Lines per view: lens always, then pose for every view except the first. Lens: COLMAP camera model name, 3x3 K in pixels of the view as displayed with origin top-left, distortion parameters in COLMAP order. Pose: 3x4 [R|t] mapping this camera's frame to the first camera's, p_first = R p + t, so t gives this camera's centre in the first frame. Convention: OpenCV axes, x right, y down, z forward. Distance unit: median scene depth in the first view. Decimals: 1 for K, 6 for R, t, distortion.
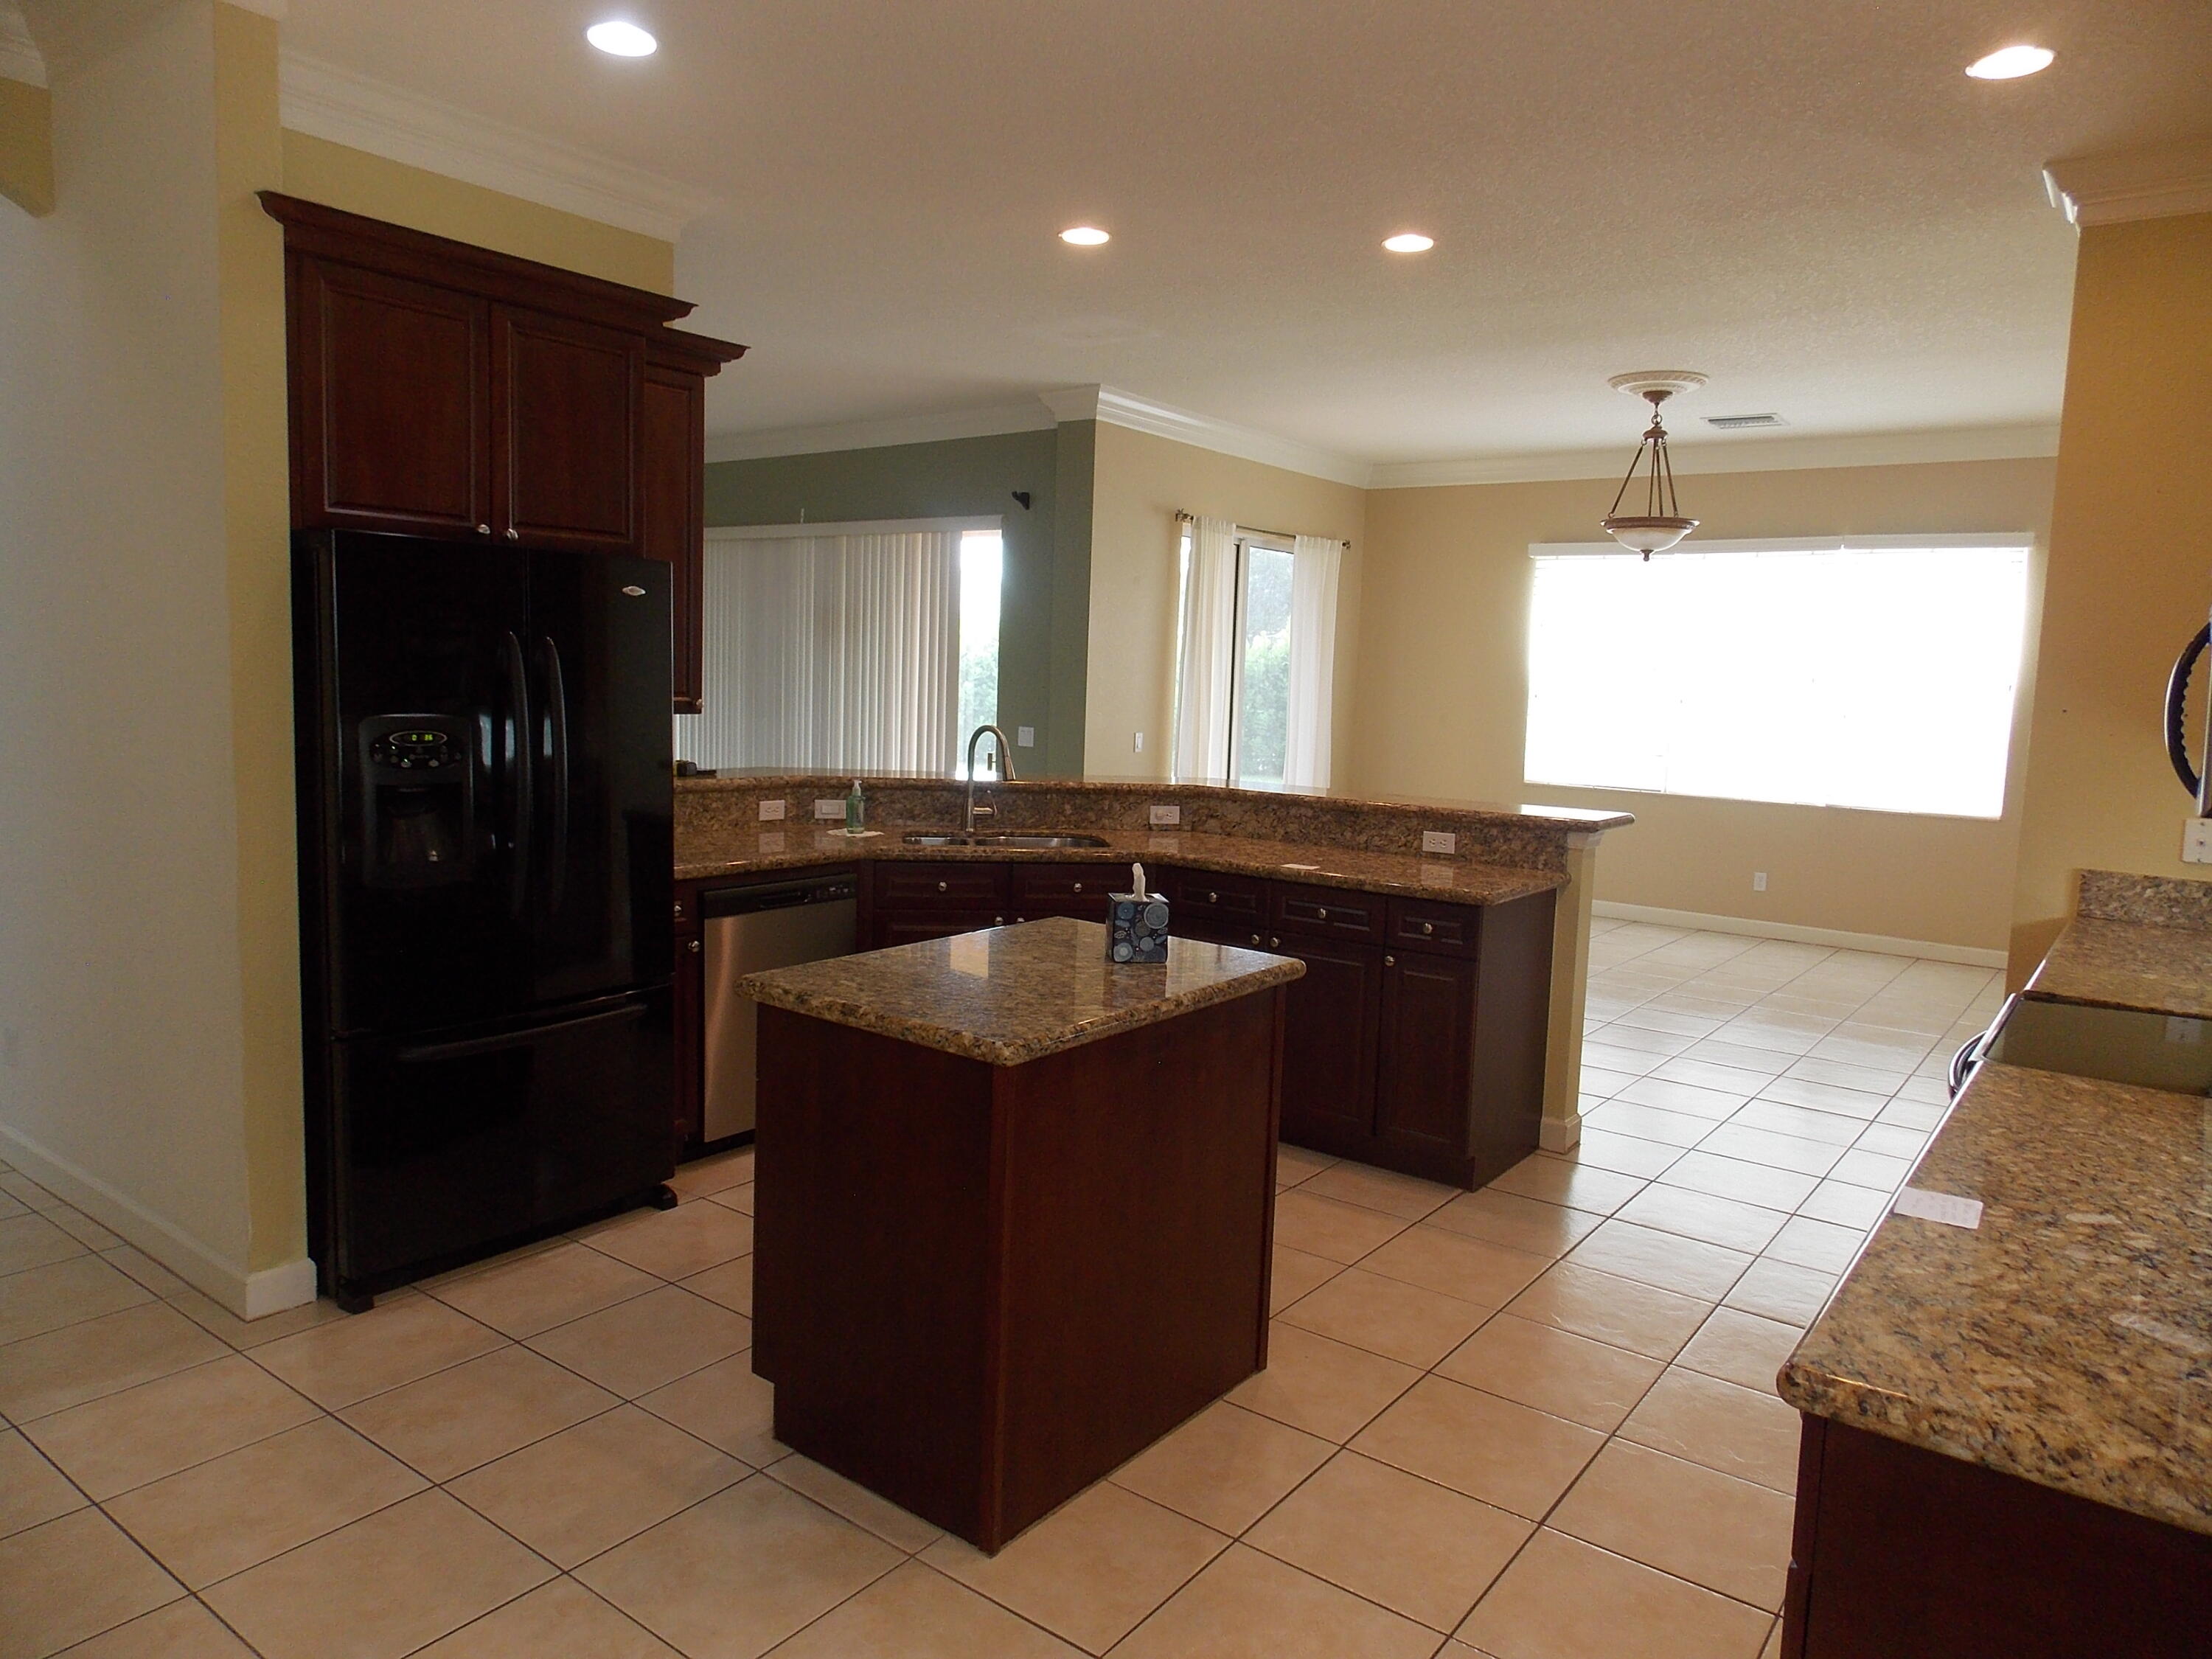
lens RADIAL K [[1468.6, 0, 1110.5], [0, 1468.6, 820.2], [0, 0, 1]] dist [0.010970, -0.000625]
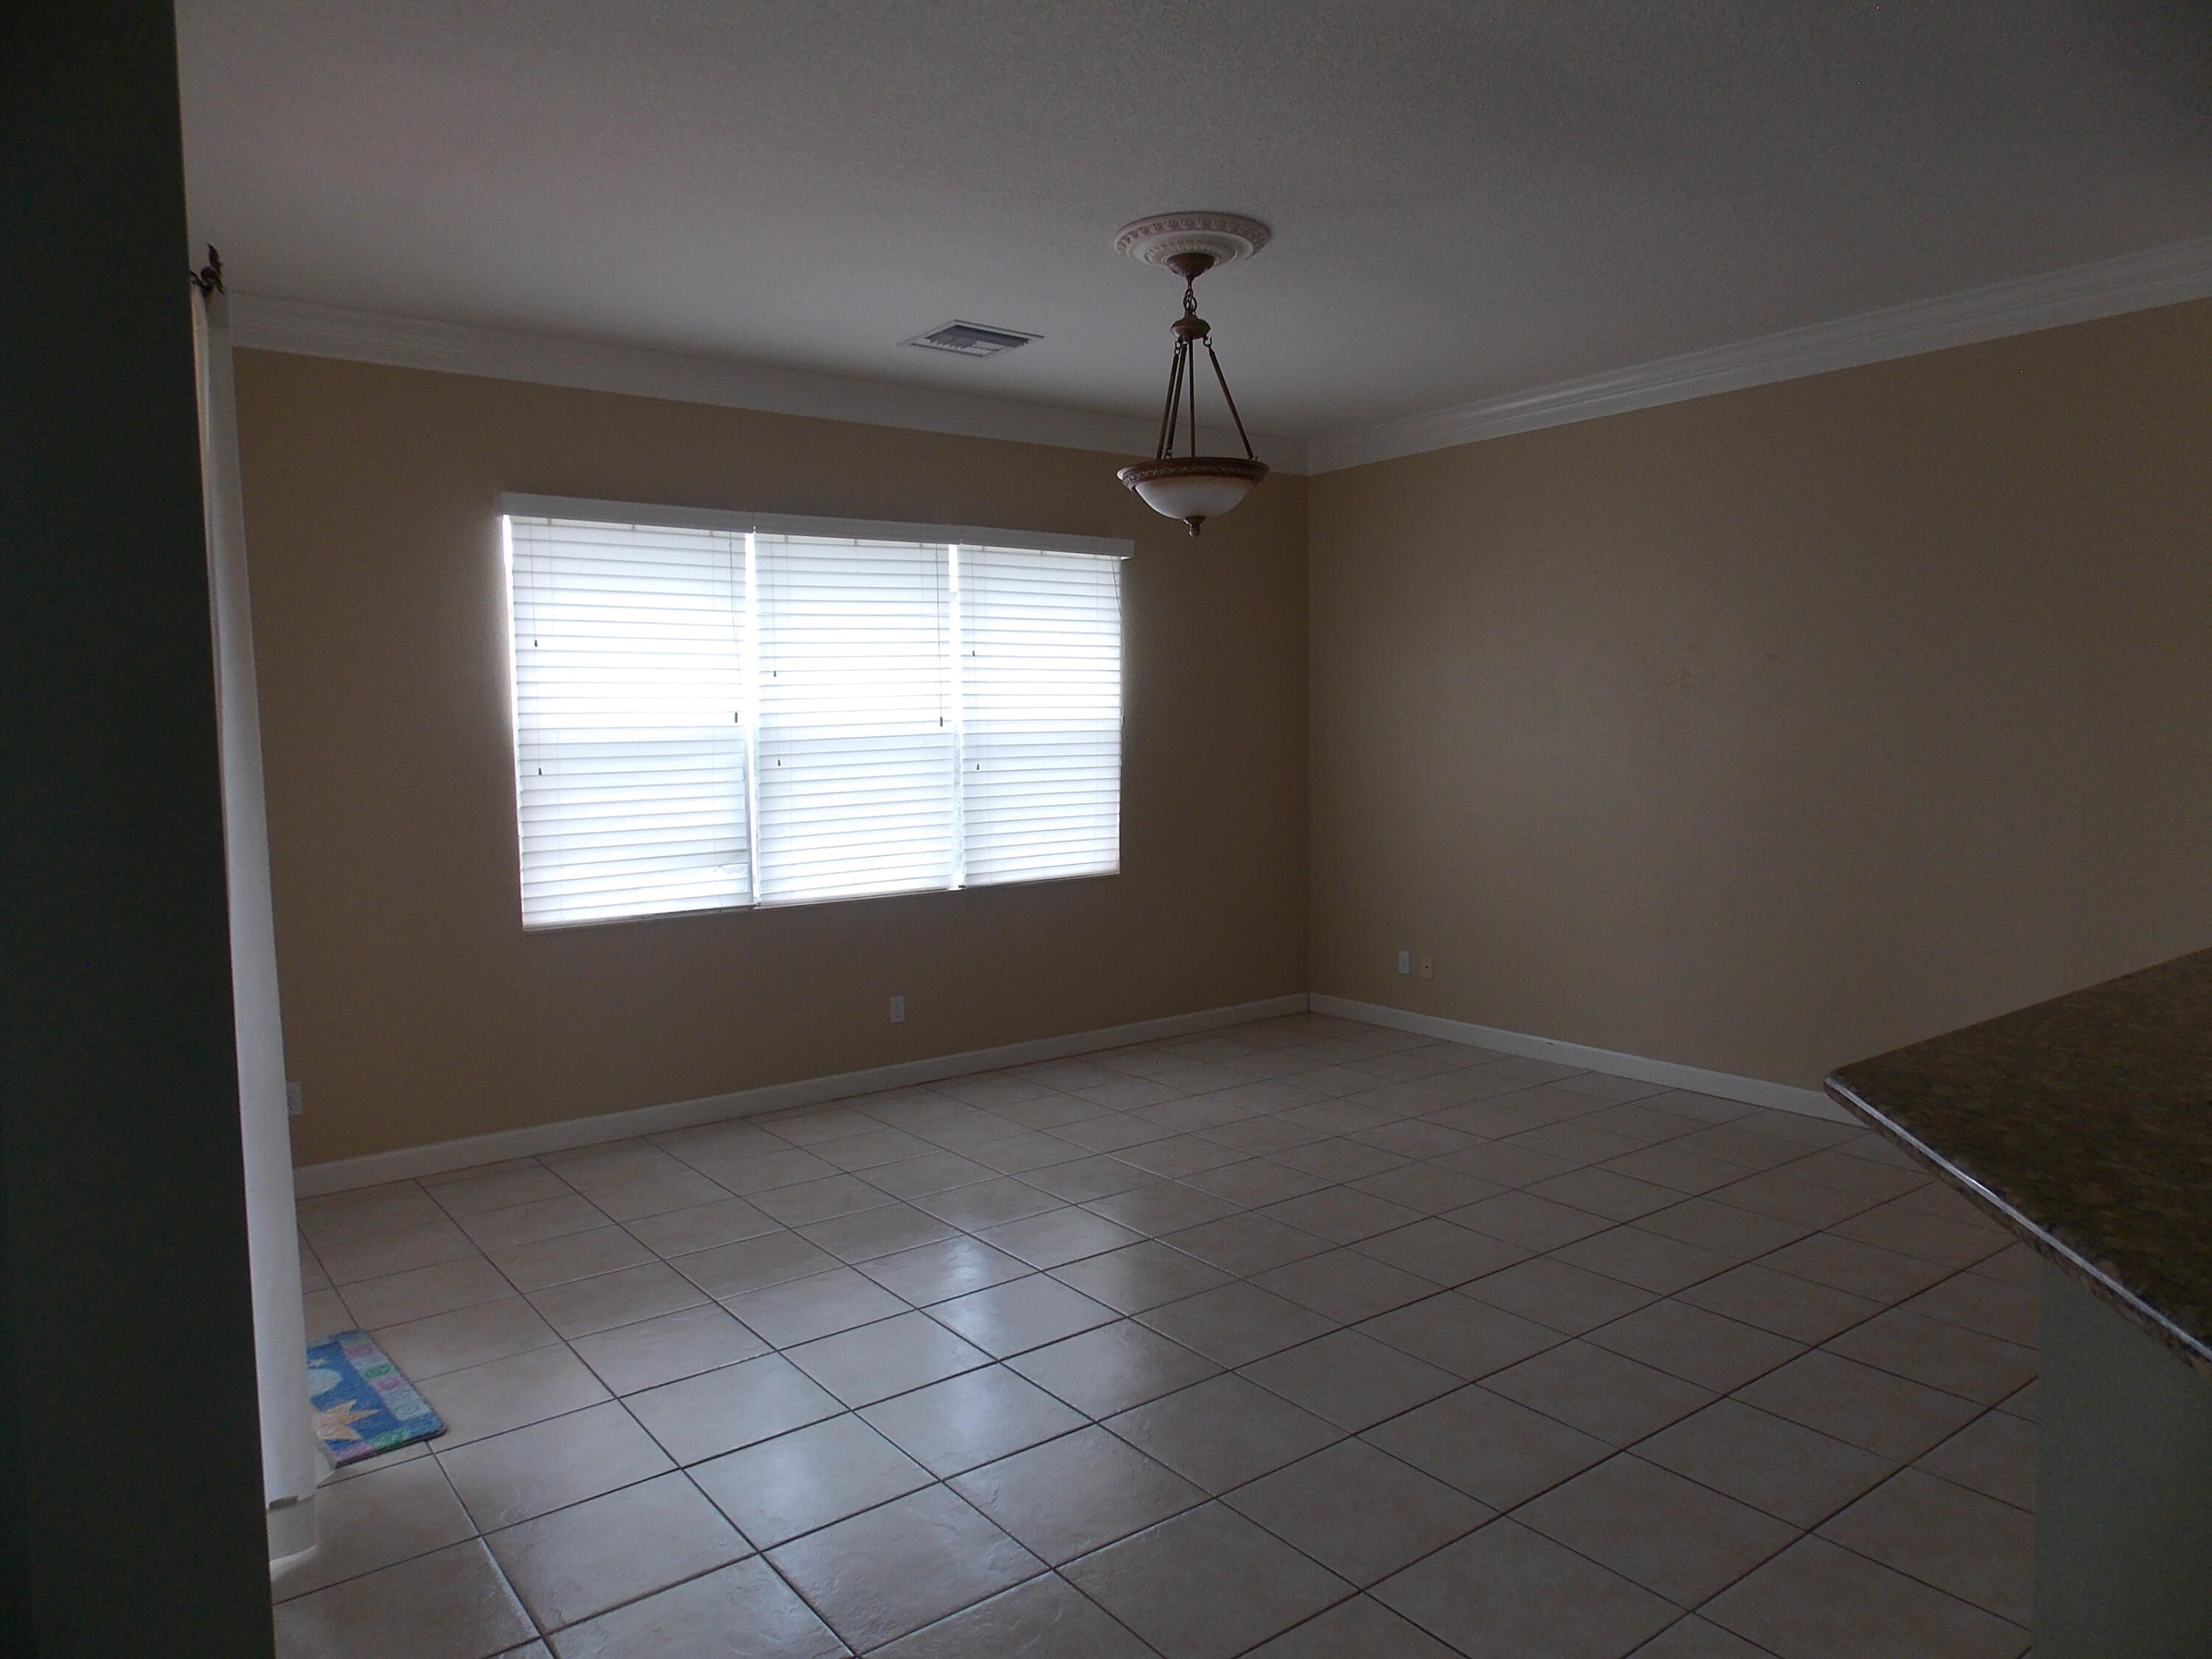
lens RADIAL K [[1468.6, 0, 1110.5], [0, 1468.6, 820.2], [0, 0, 1]] dist [0.010970, -0.000625]
pose [[0.264854, -0.108562, 0.958158, -0.248280], [0.129088, 0.988690, 0.076339, -0.112251], [-0.955609, 0.103469, 0.275872, 0.896477]]
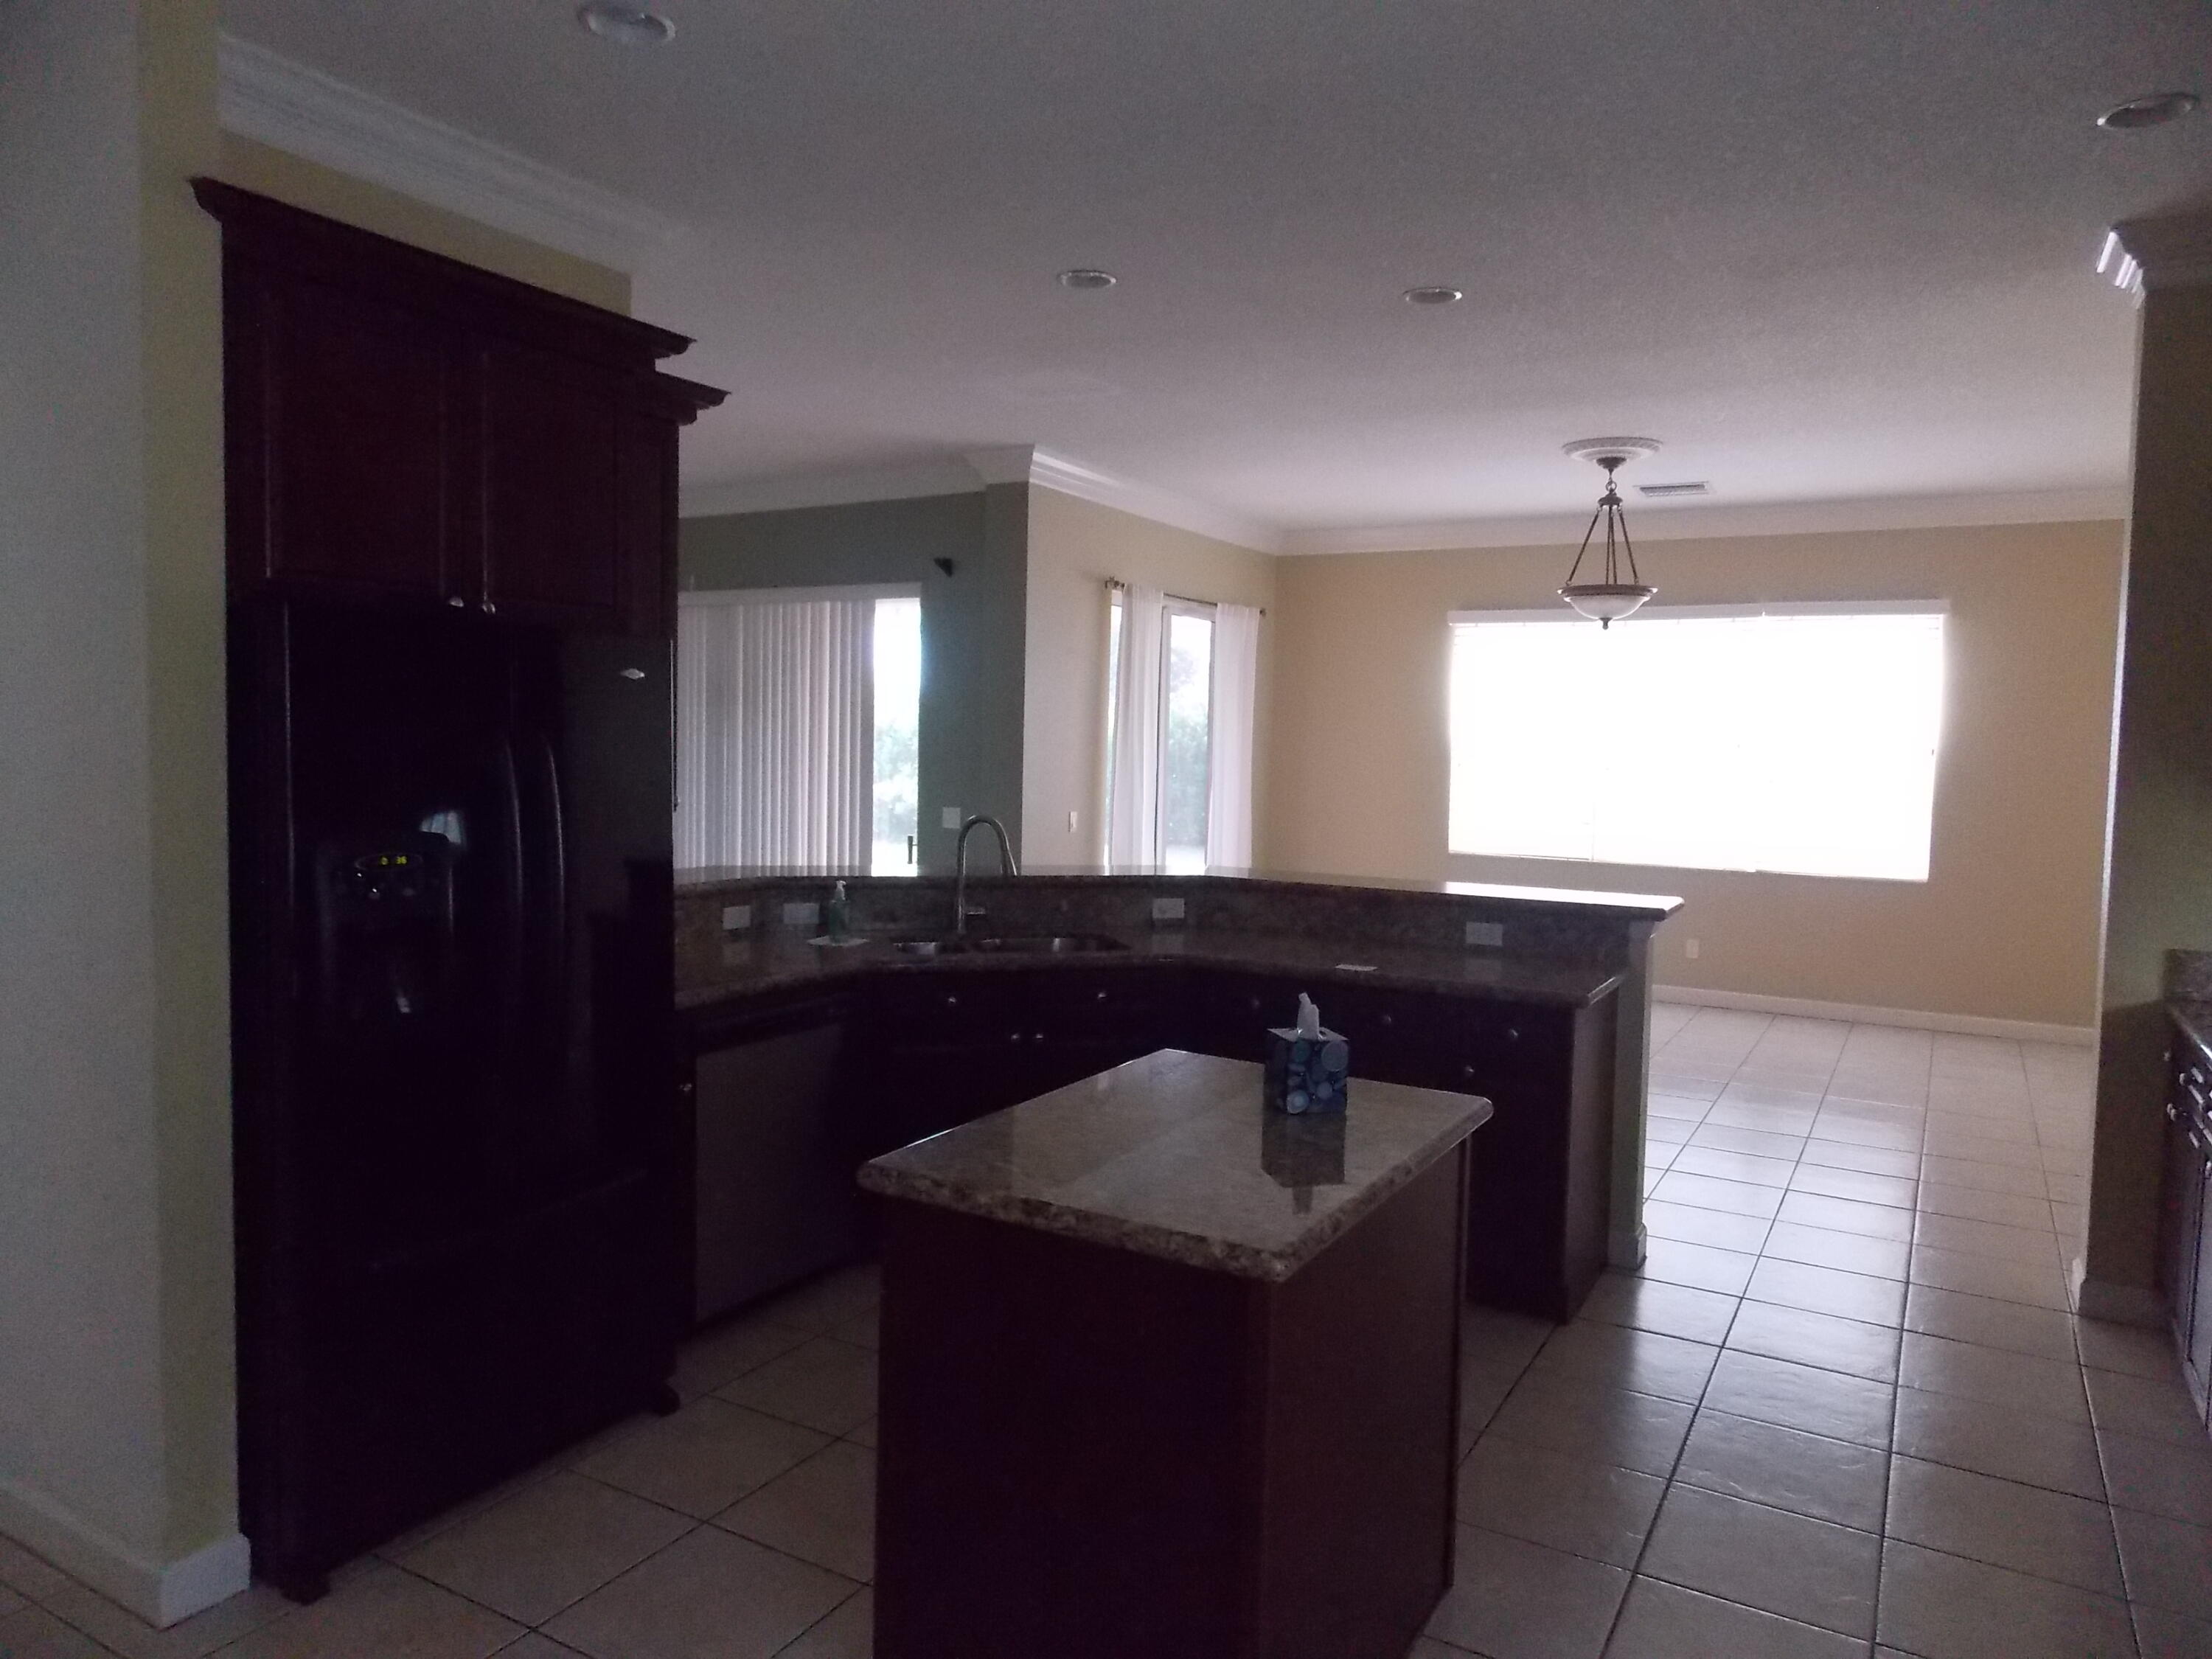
lens RADIAL K [[1468.6, 0, 1110.5], [0, 1468.6, 820.2], [0, 0, 1]] dist [0.010970, -0.000625]
pose [[0.992423, -0.020057, 0.121217, -0.085614], [0.025325, 0.998794, -0.042070, -0.016616], [-0.120227, 0.044821, 0.991734, 0.076270]]
